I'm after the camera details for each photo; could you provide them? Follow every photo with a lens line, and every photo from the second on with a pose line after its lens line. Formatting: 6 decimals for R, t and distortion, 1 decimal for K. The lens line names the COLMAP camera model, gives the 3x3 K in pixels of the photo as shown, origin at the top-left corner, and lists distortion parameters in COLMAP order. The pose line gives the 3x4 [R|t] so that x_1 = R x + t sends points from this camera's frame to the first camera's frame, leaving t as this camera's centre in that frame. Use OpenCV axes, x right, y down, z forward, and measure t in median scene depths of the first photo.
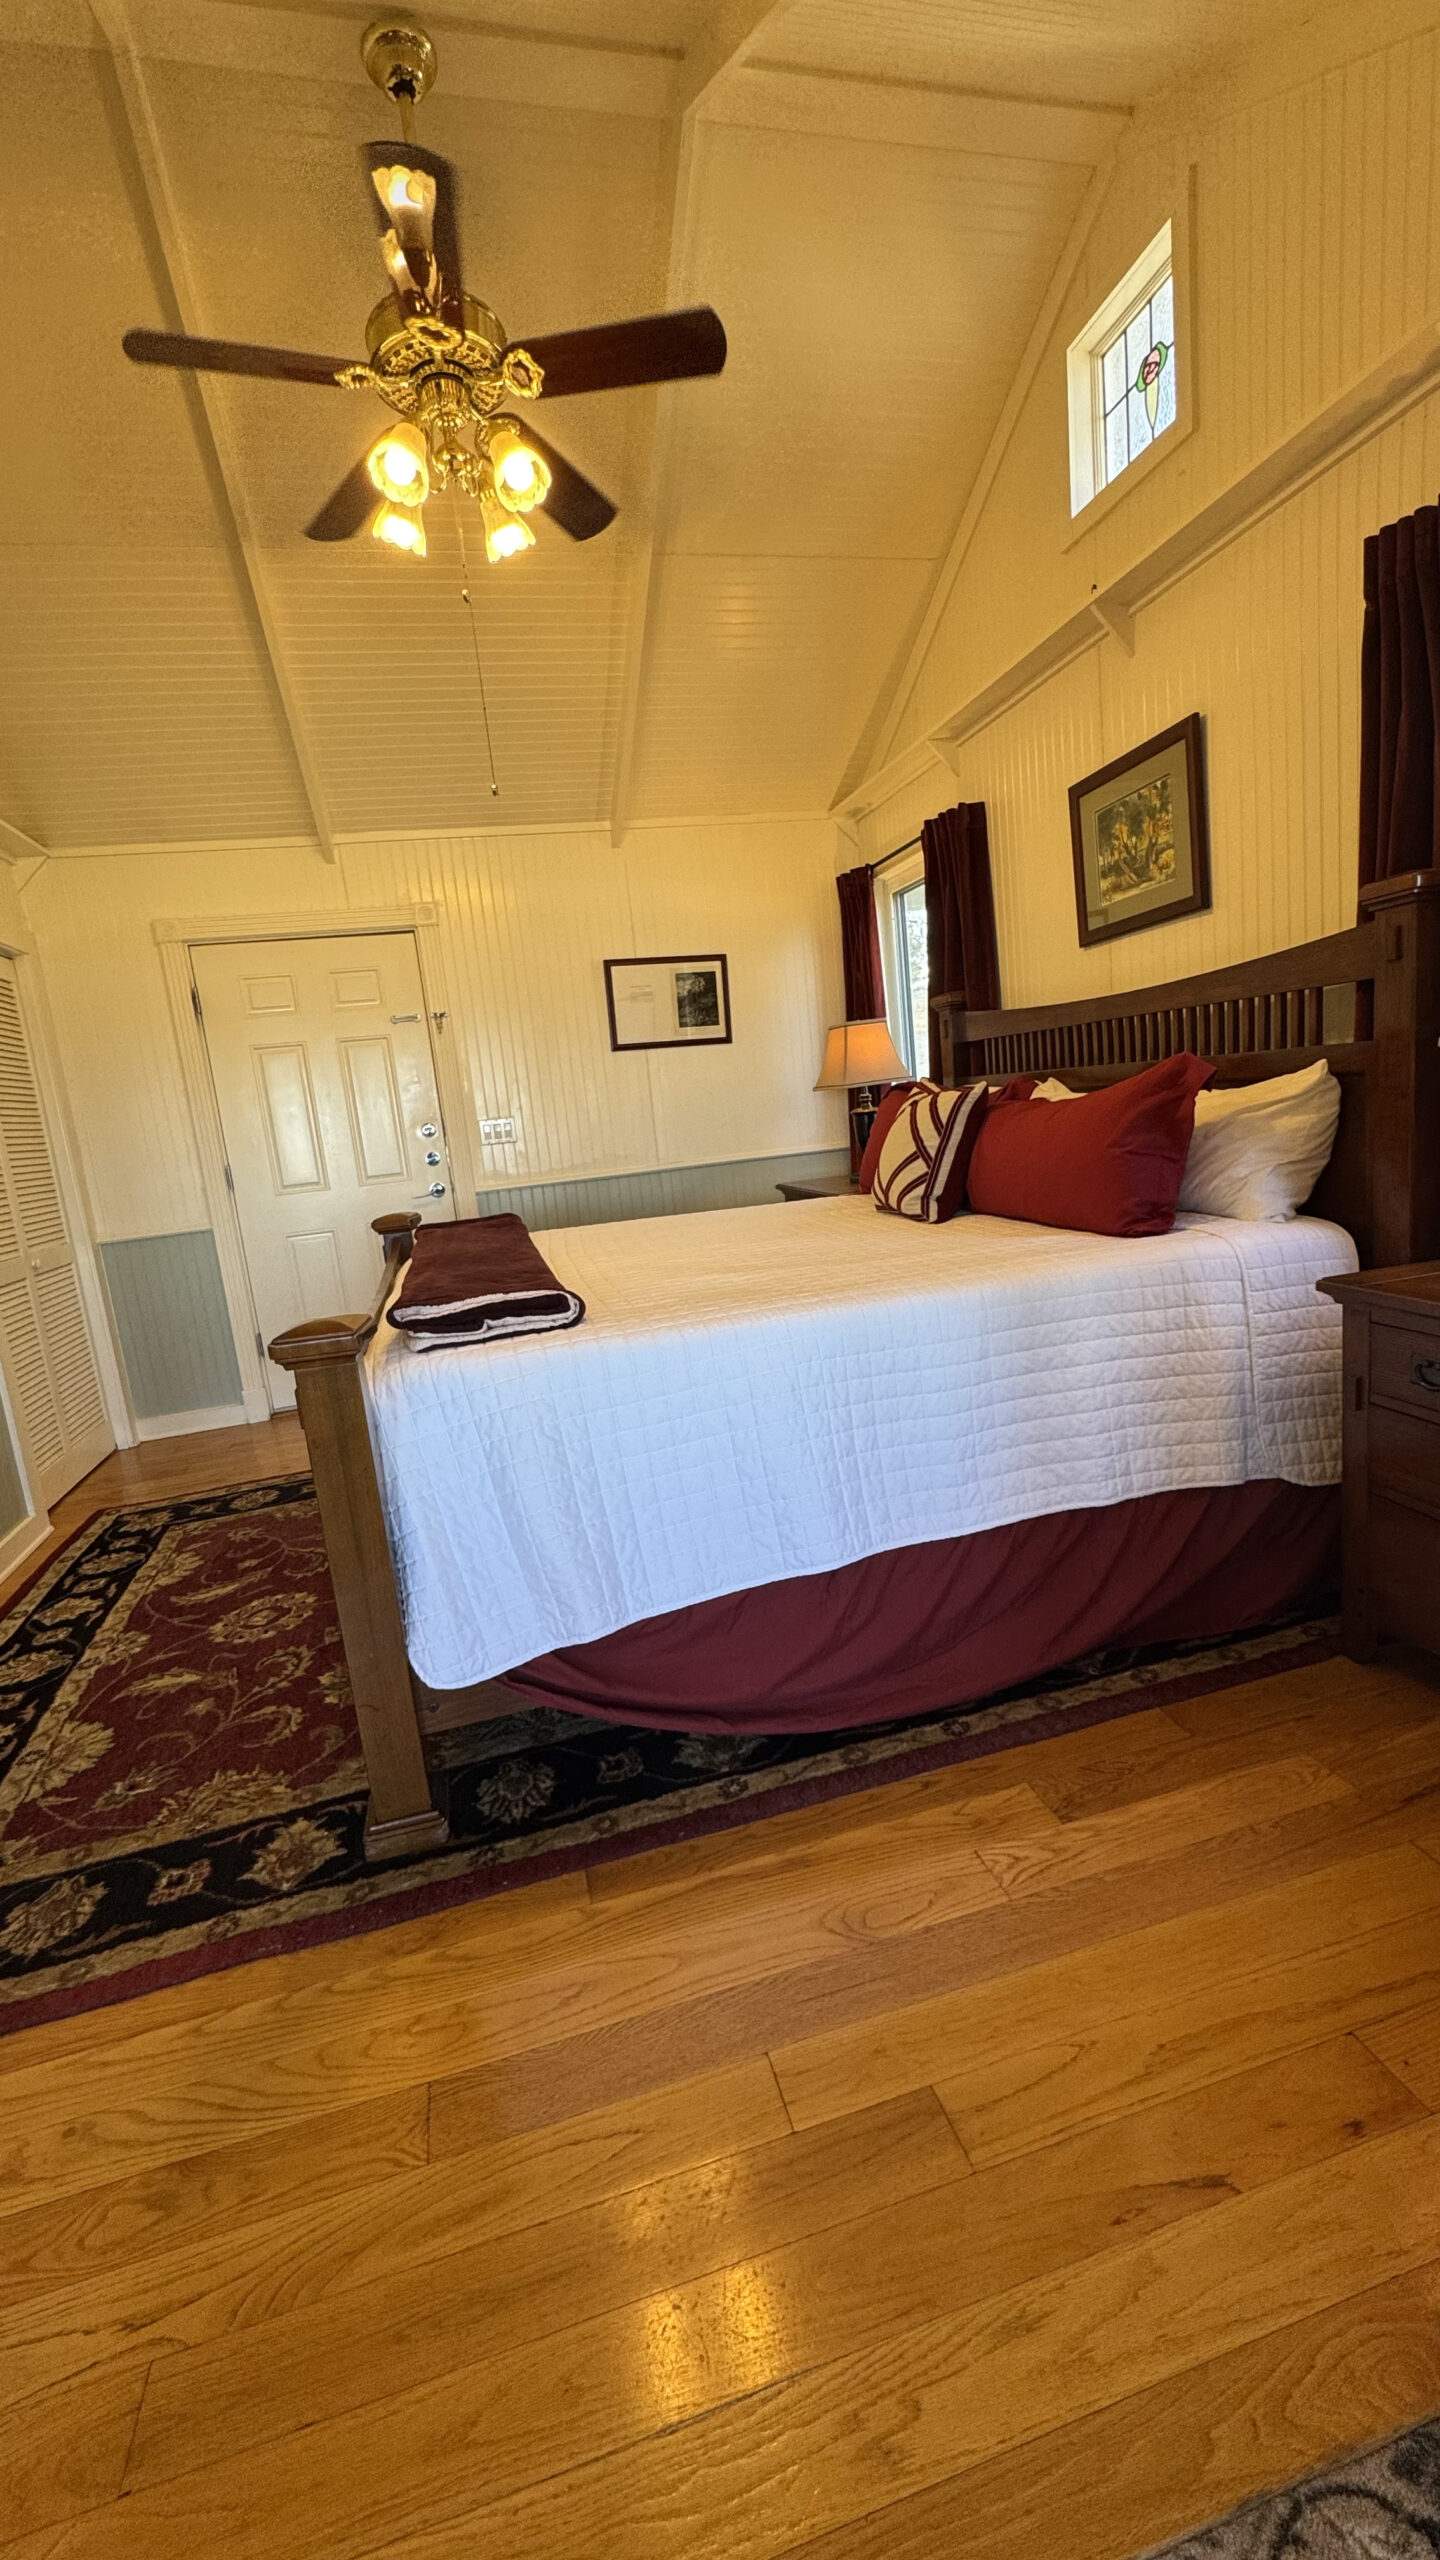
lens RADIAL K [[1025.5, 0, 720.0], [0, 1025.5, 1280.0], [0, 0, 1]] dist [-0.001099, 0.000237]
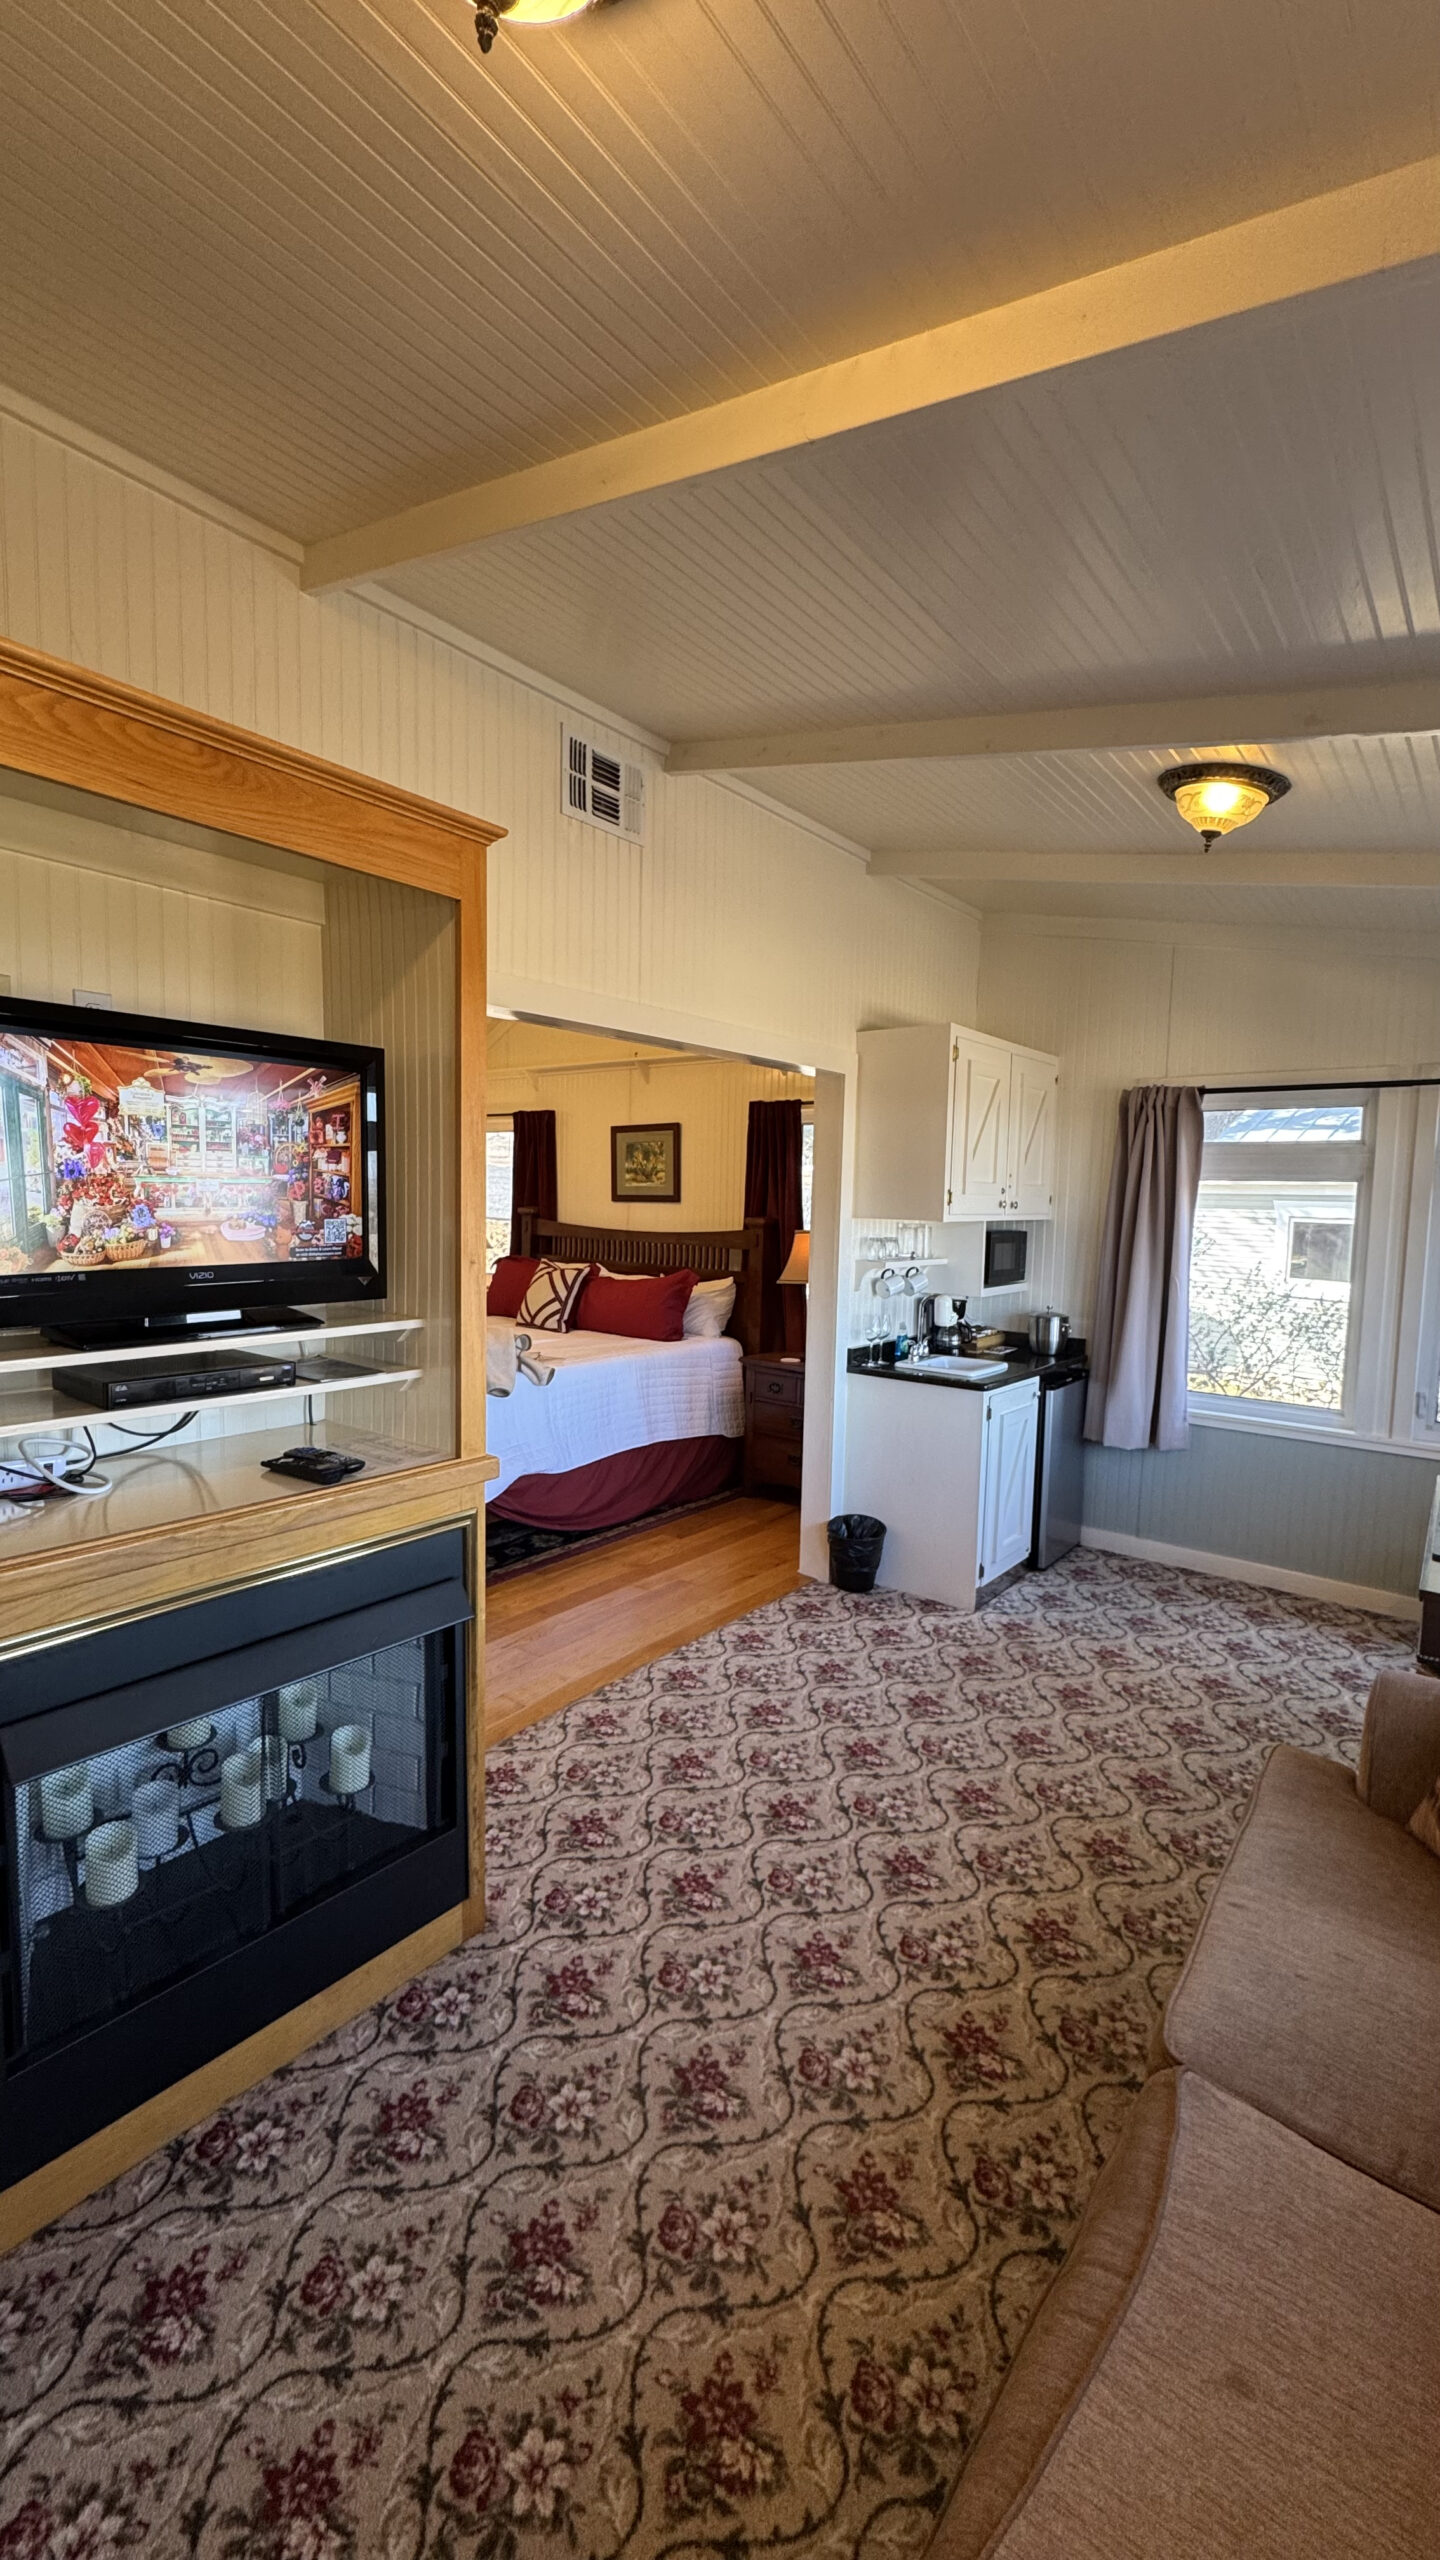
lens RADIAL K [[1025.5, 0, 720.0], [0, 1025.5, 1280.0], [0, 0, 1]] dist [-0.001099, 0.000237]
pose [[0.791618, 0.076276, 0.606236, -1.092743], [-0.002530, 0.992578, -0.121582, 0.120134], [-0.611011, 0.094713, 0.785936, -1.114684]]
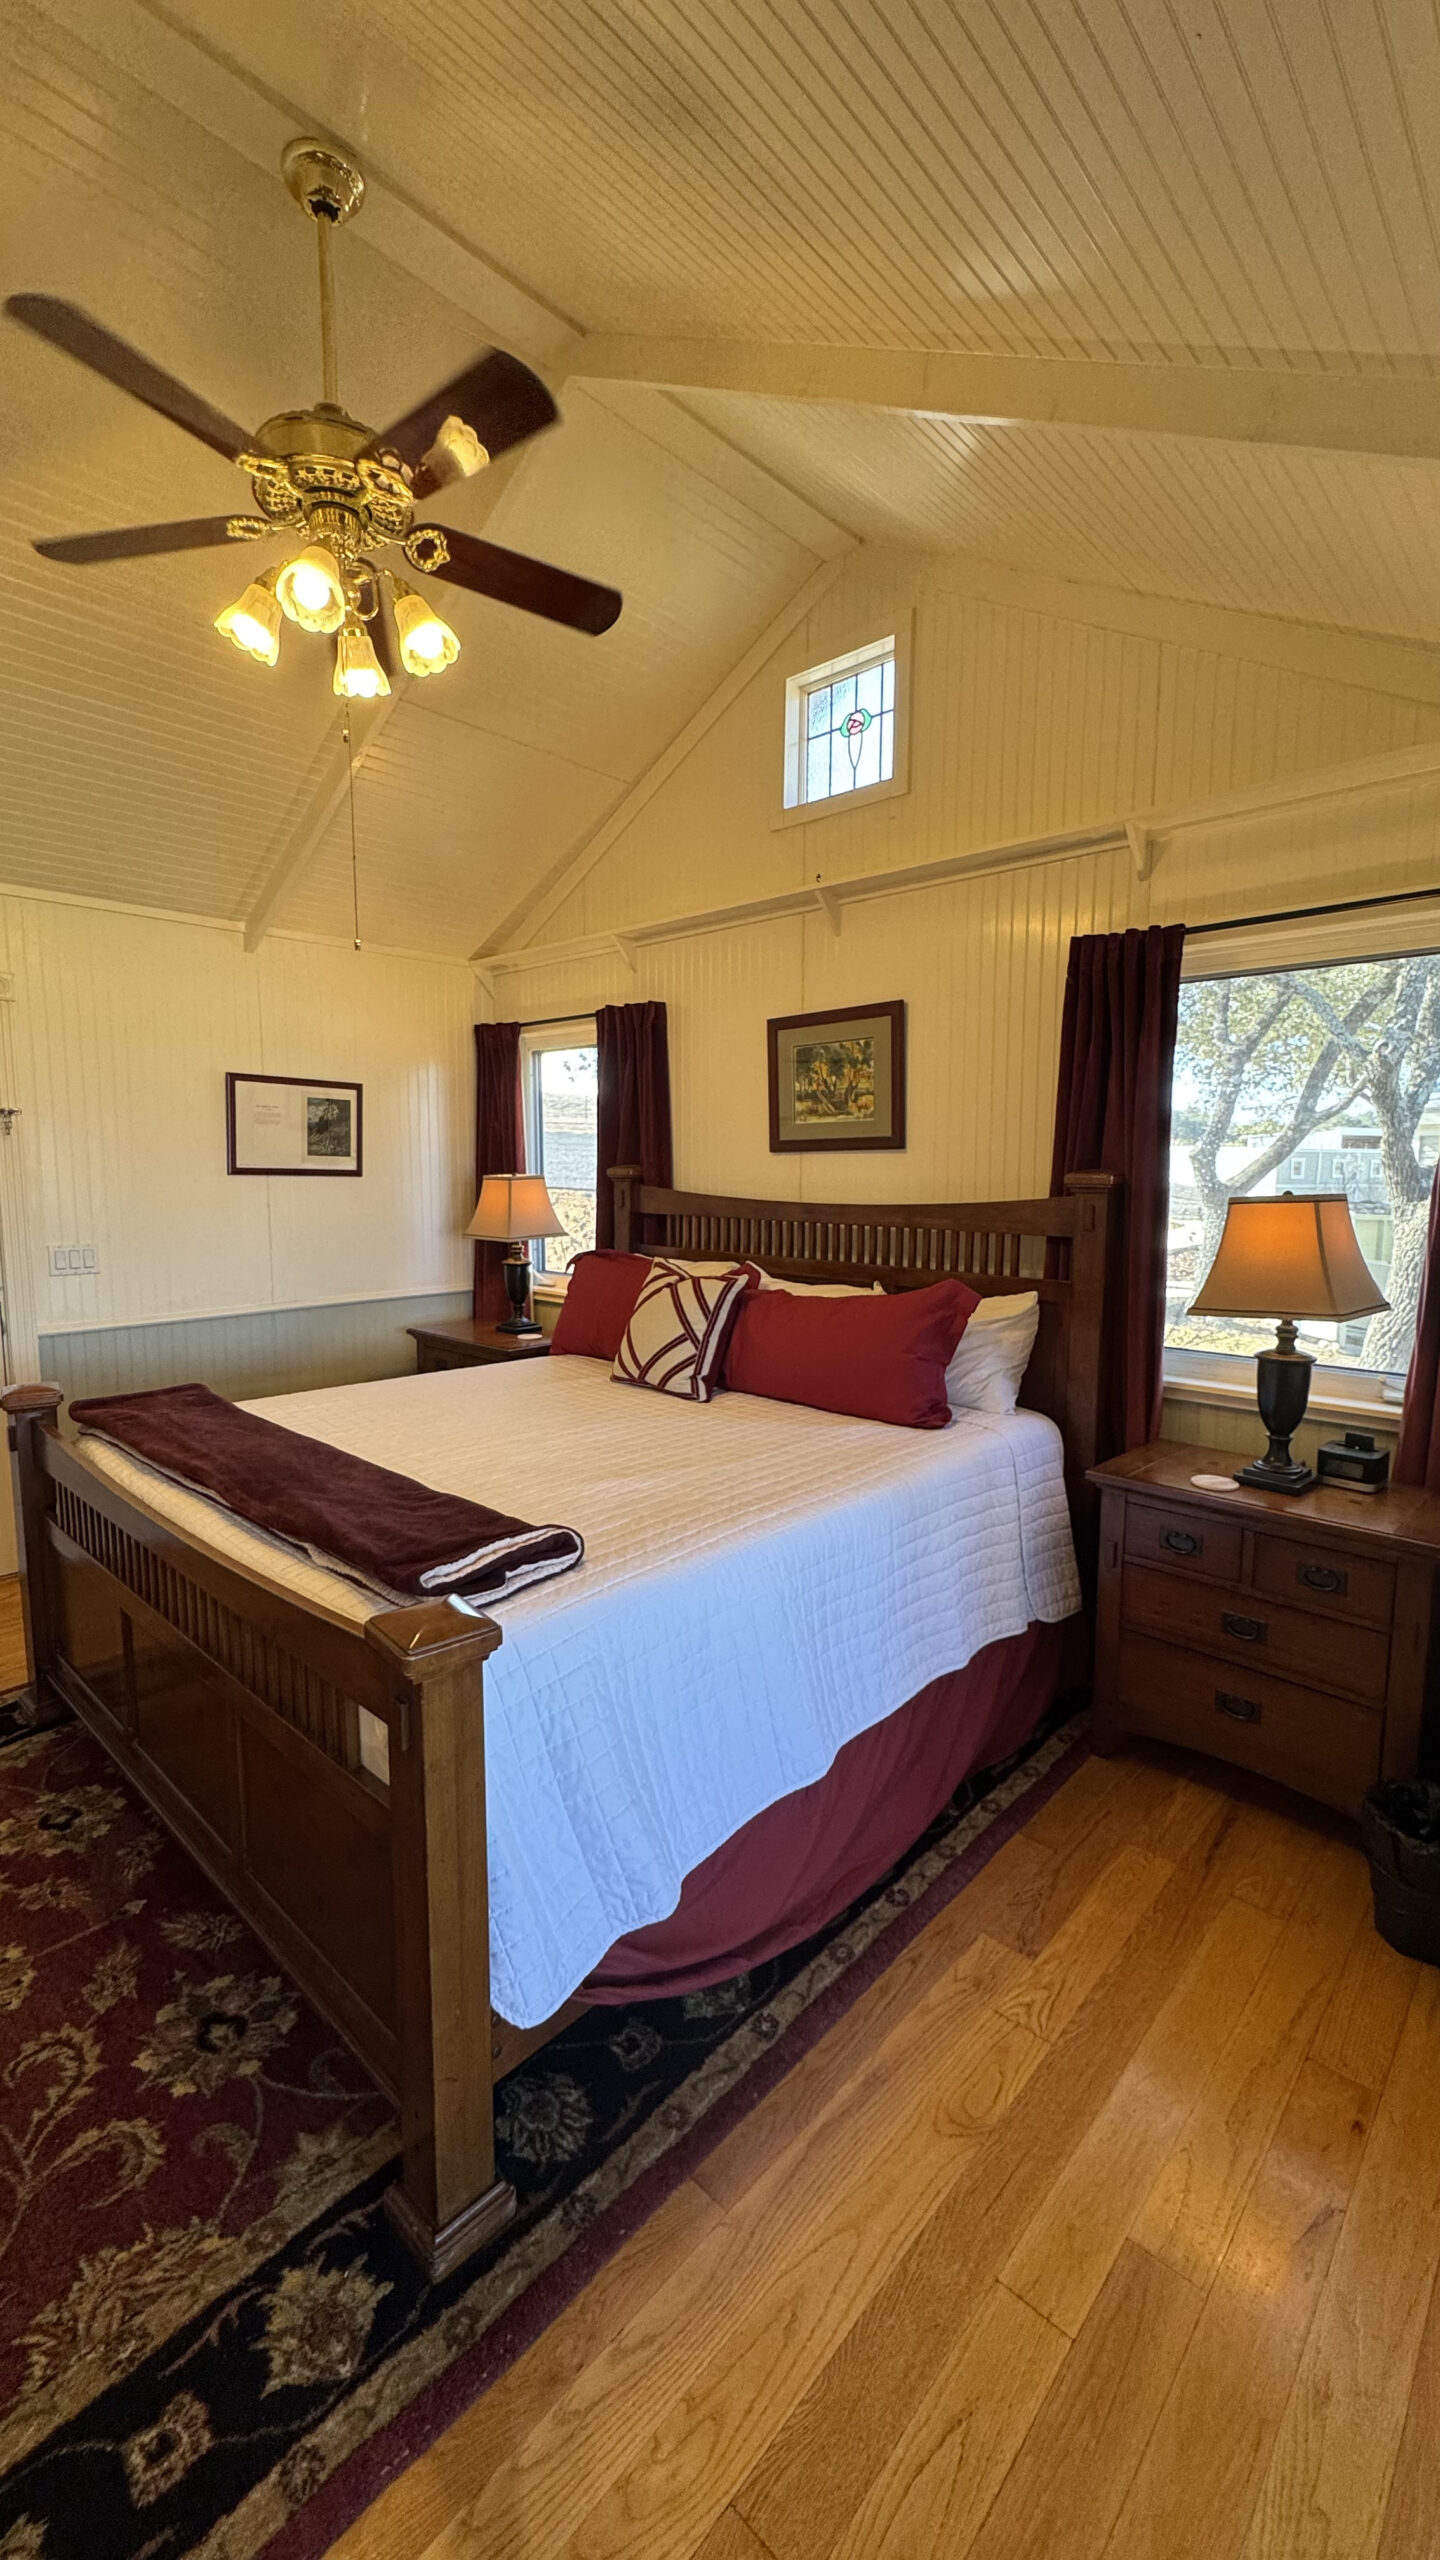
lens RADIAL K [[1024.4, 0, 720.0], [0, 1024.4, 1280.0], [0, 0, 1]] dist [-0.003052, 0.000612]
pose [[0.836059, 0.042653, 0.546979, -0.510702], [0.006884, 0.996079, -0.088195, -0.120984], [-0.548596, 0.077502, 0.832488, 0.116312]]
